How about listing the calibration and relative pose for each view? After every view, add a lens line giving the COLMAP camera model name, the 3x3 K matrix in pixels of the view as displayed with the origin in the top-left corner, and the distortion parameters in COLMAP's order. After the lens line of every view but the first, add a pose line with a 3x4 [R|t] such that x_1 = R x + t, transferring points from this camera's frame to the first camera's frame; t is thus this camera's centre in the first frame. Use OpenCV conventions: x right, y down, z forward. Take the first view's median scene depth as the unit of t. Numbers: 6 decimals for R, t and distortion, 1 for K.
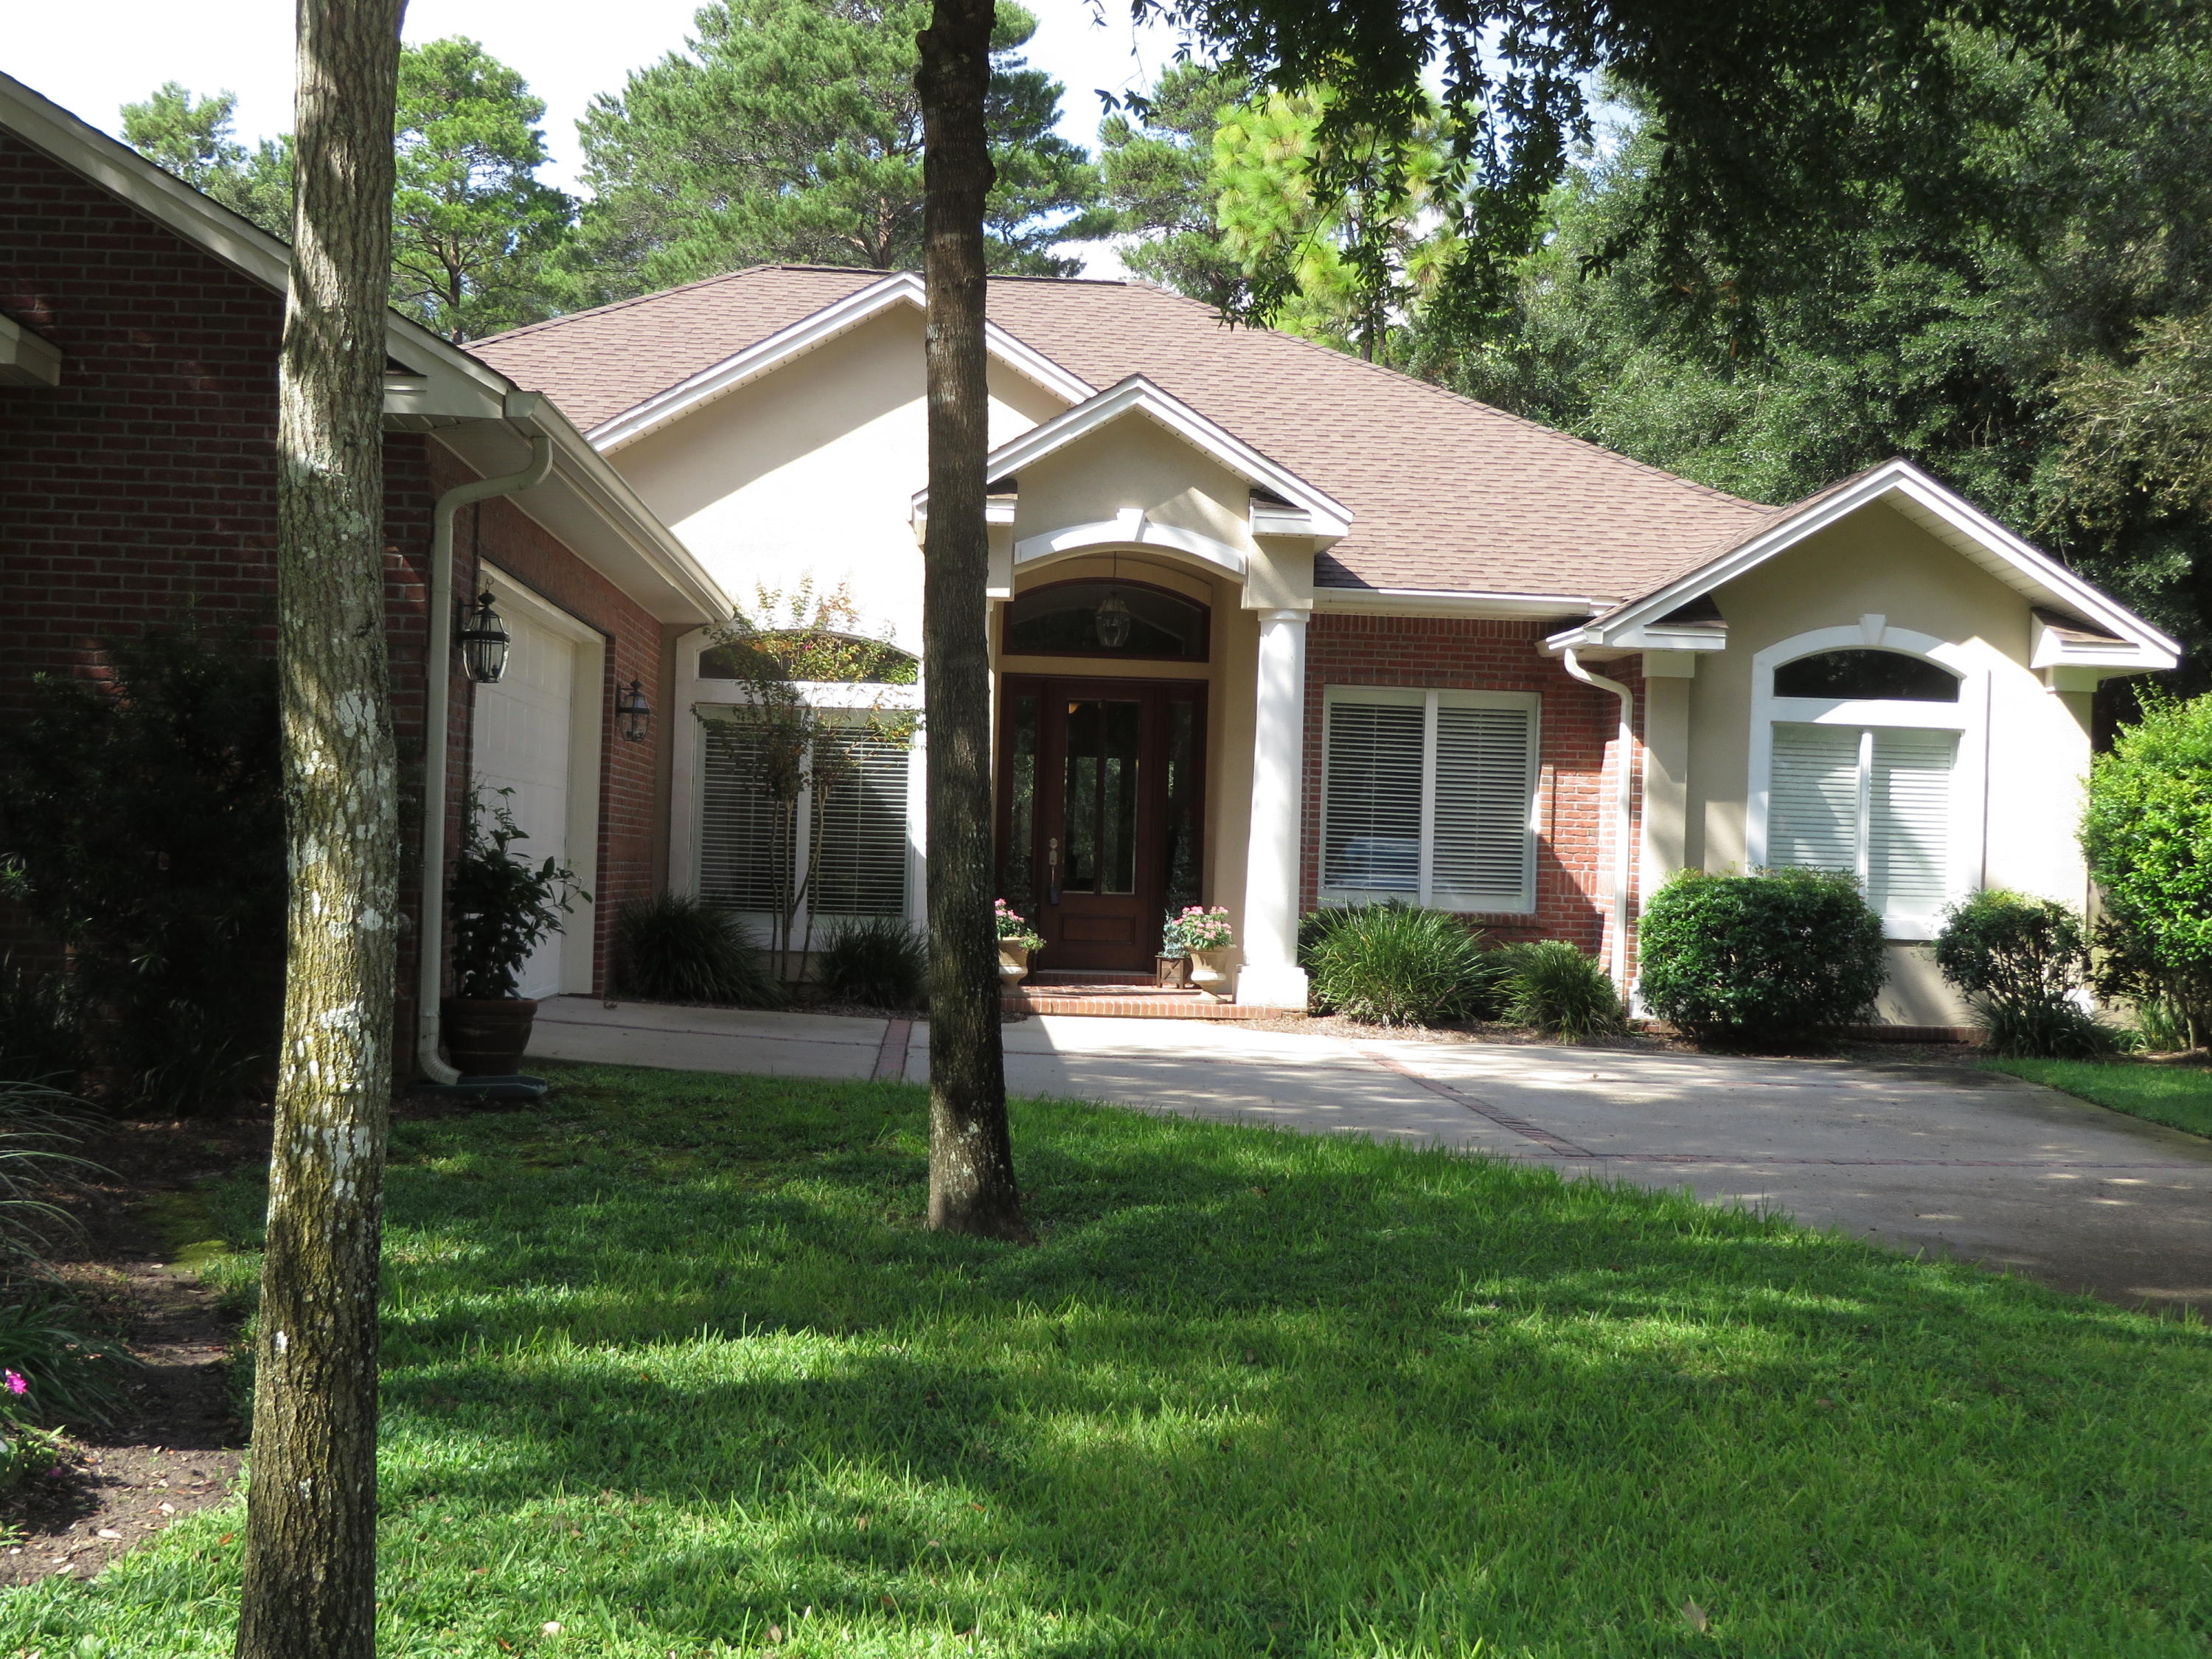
lens RADIAL K [[2574.7, 0, 1109.6], [0, 2574.7, 826.6], [0, 0, 1]] dist [-0.019330, 0.000000]
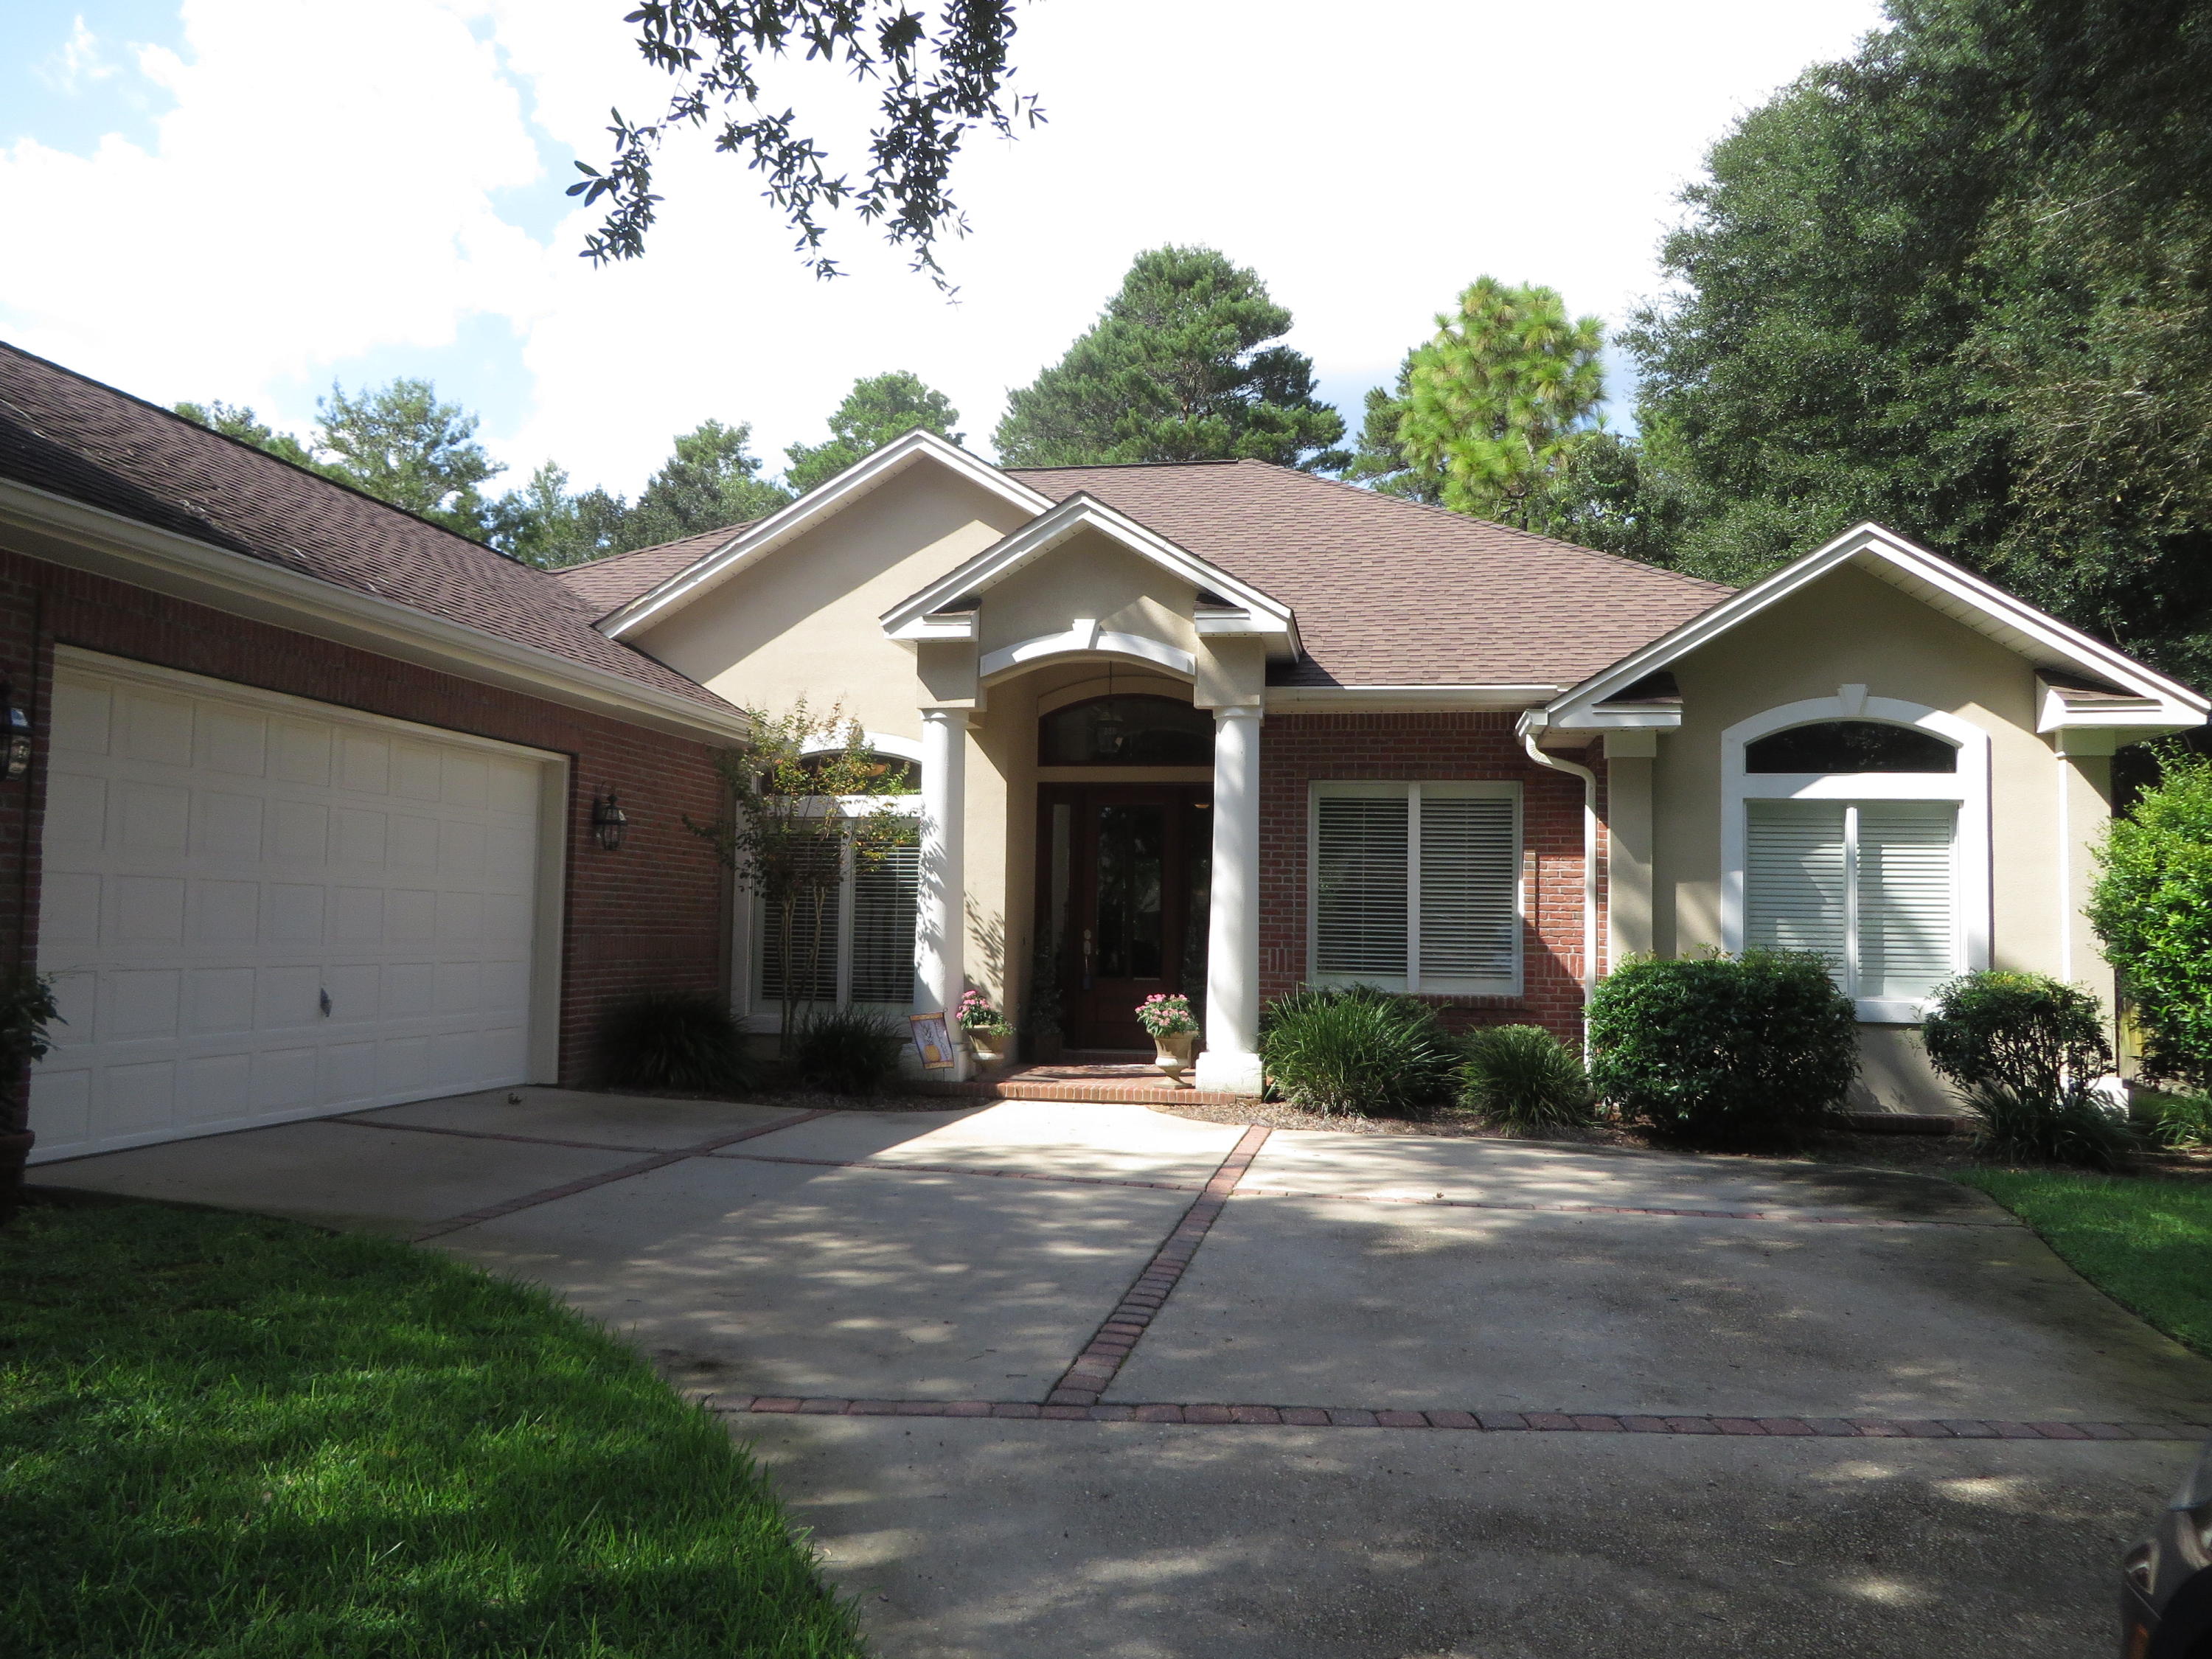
lens RADIAL K [[1657.1, 0, 1101.5], [0, 1657.1, 840.8], [0, 0, 1]] dist [-0.019353, 0.006886]
pose [[0.969024, -0.029558, -0.245192, 0.174711], [0.018508, 0.998712, -0.047251, 0.000105], [0.246273, 0.041250, 0.968322, 0.334258]]
